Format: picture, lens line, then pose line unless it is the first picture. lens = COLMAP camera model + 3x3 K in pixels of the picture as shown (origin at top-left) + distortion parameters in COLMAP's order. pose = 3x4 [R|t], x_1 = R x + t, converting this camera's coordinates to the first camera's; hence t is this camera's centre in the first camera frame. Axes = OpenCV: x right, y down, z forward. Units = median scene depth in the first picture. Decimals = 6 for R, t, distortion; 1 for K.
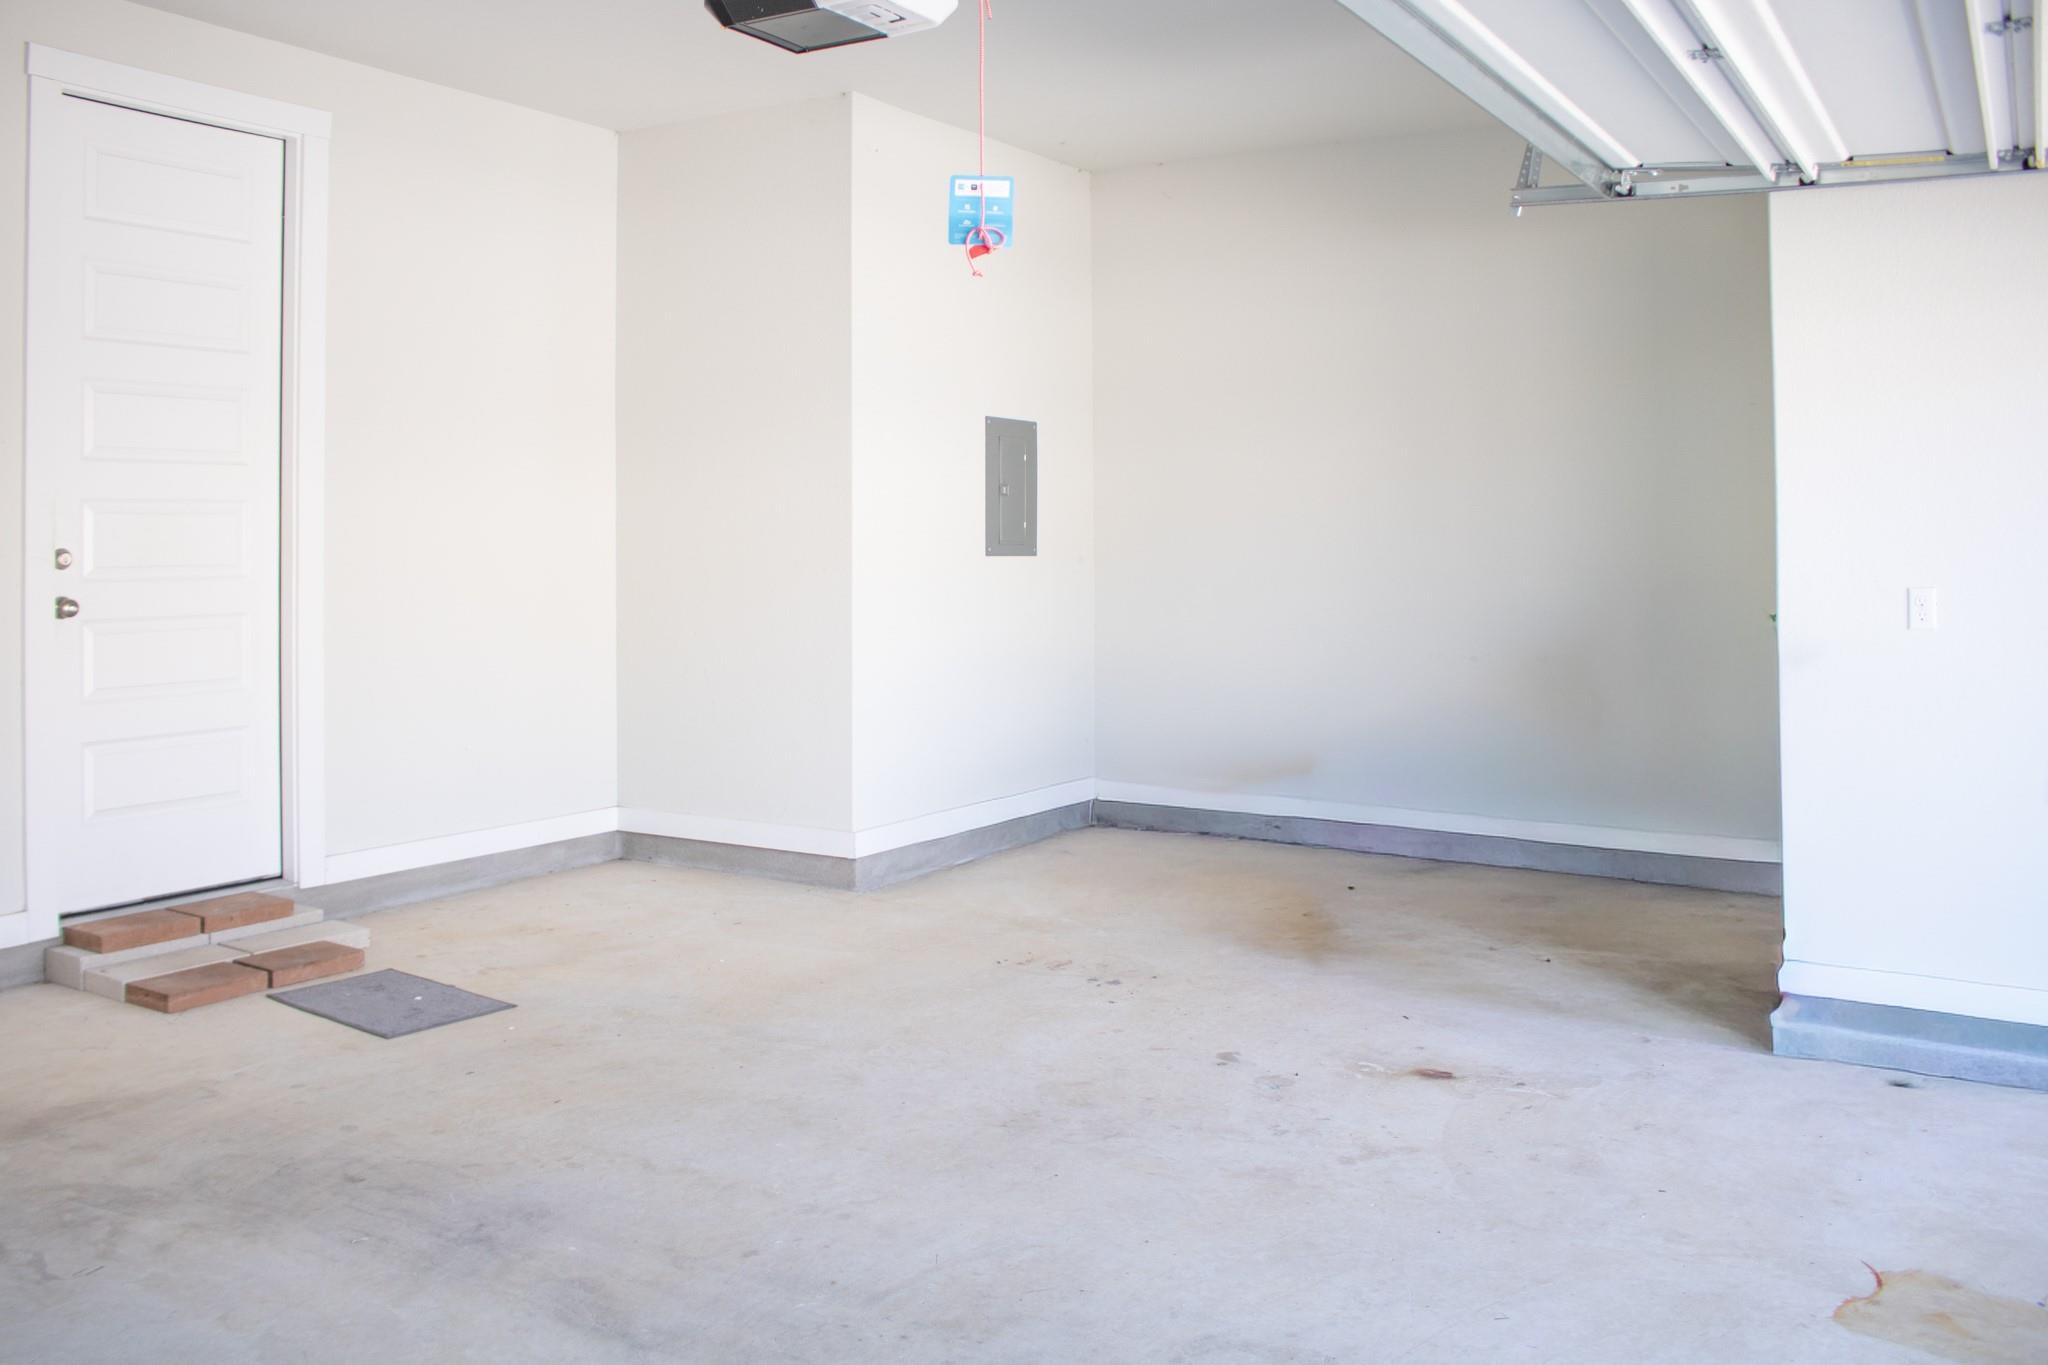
lens RADIAL K [[1749.8, 0, 1024.0], [0, 1749.8, 682.5], [0, 0, 1]] dist [-0.139285, 0.140102]
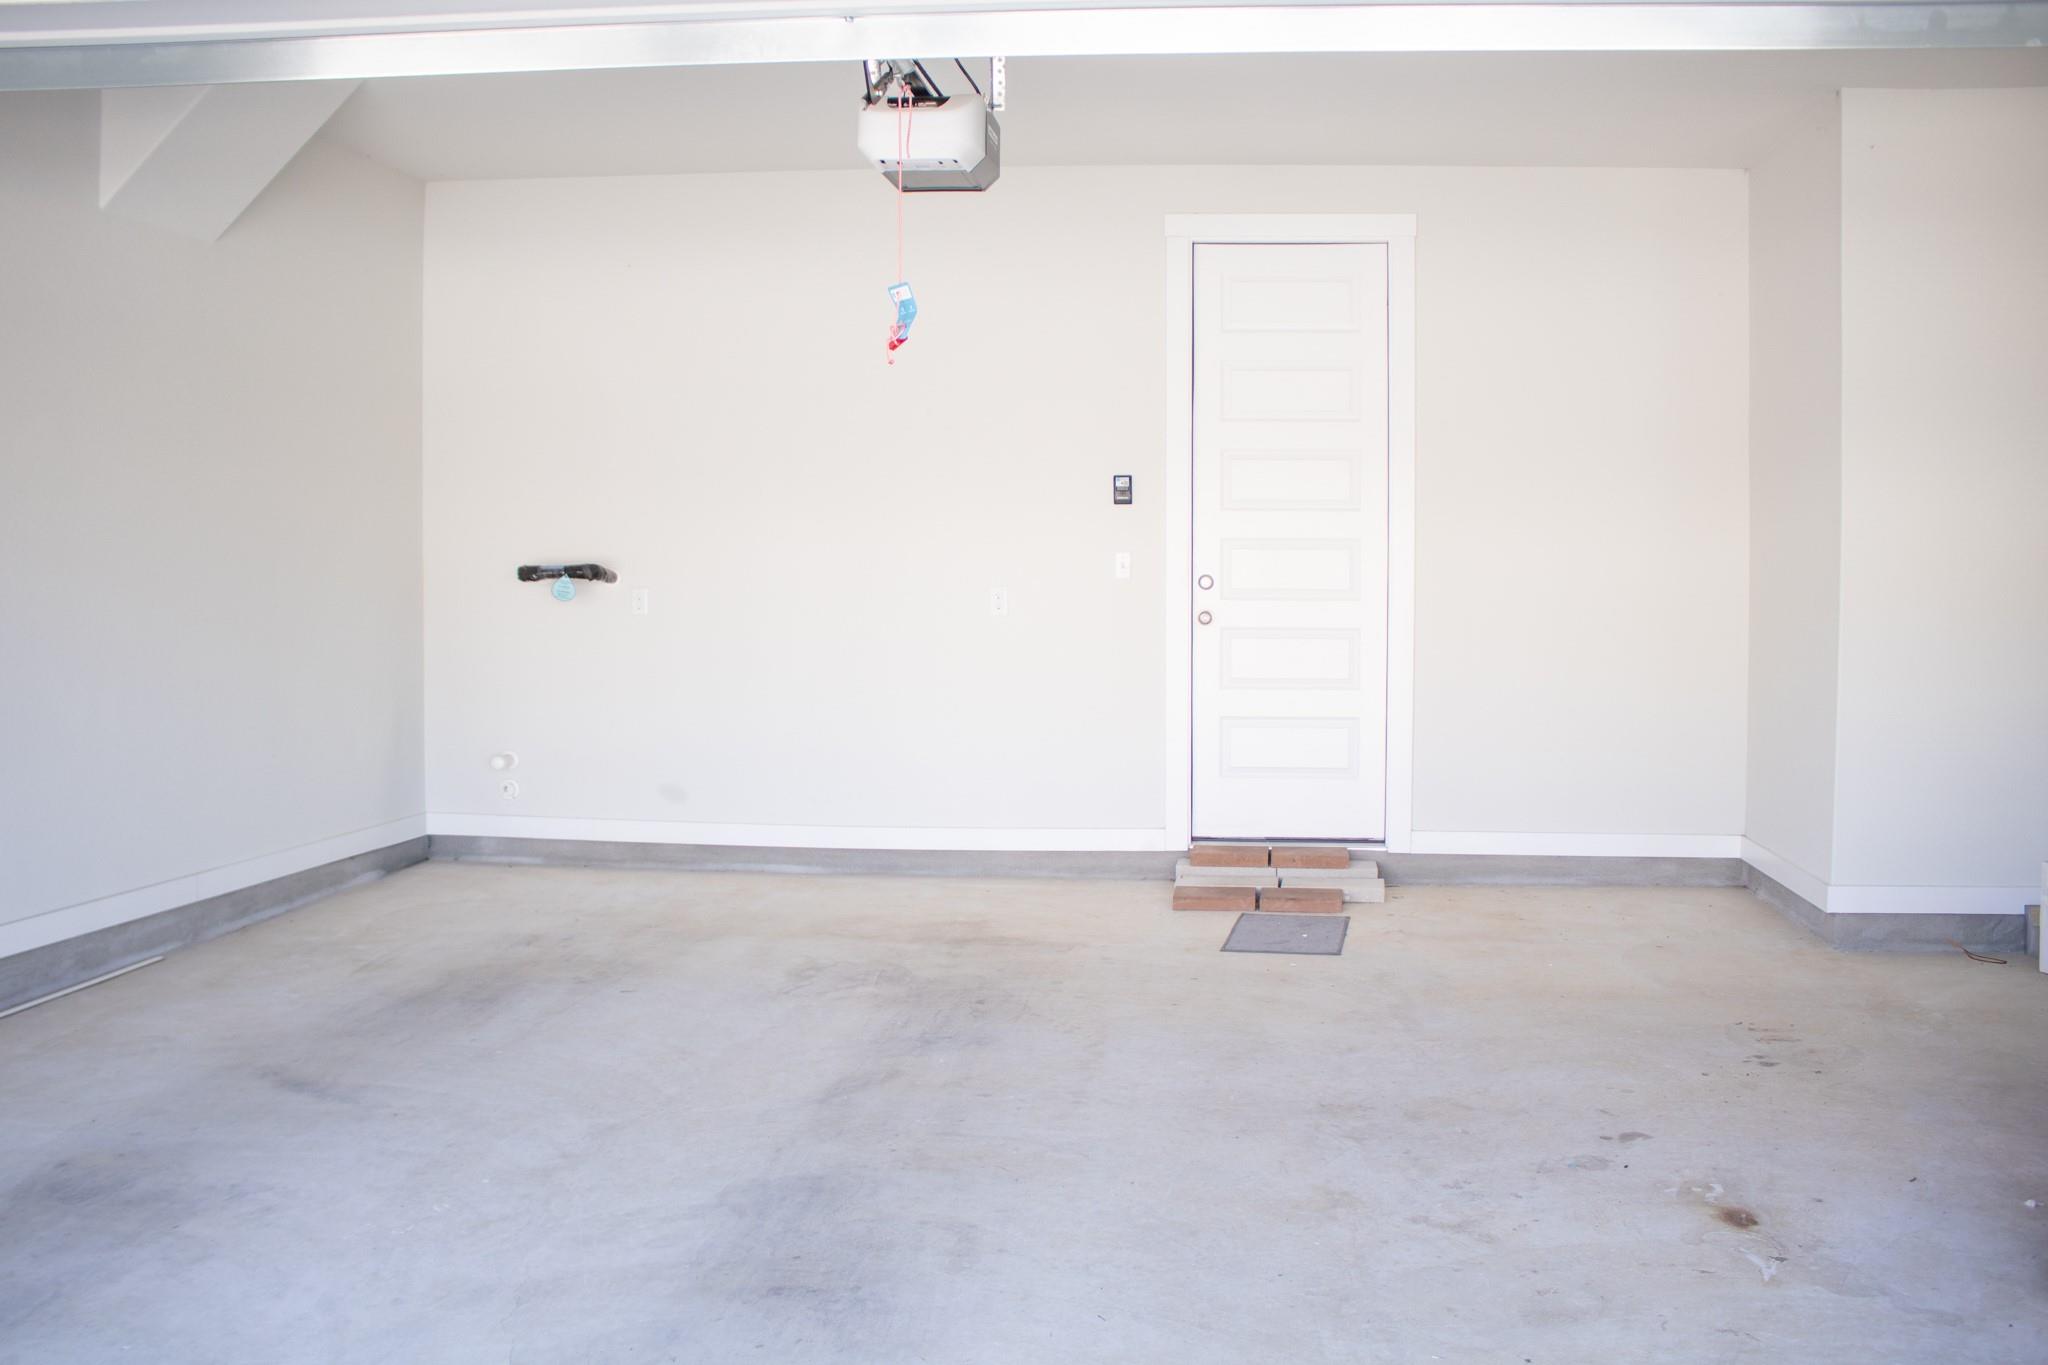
lens RADIAL K [[1683.2, 0, 1024.0], [0, 1683.2, 682.5], [0, 0, 1]] dist [0.002287, 0.002867]
pose [[0.420260, 0.052892, -0.905861, 0.896890], [-0.072227, 0.997082, 0.024709, -0.018882], [0.904525, 0.055044, 0.422854, 0.403882]]
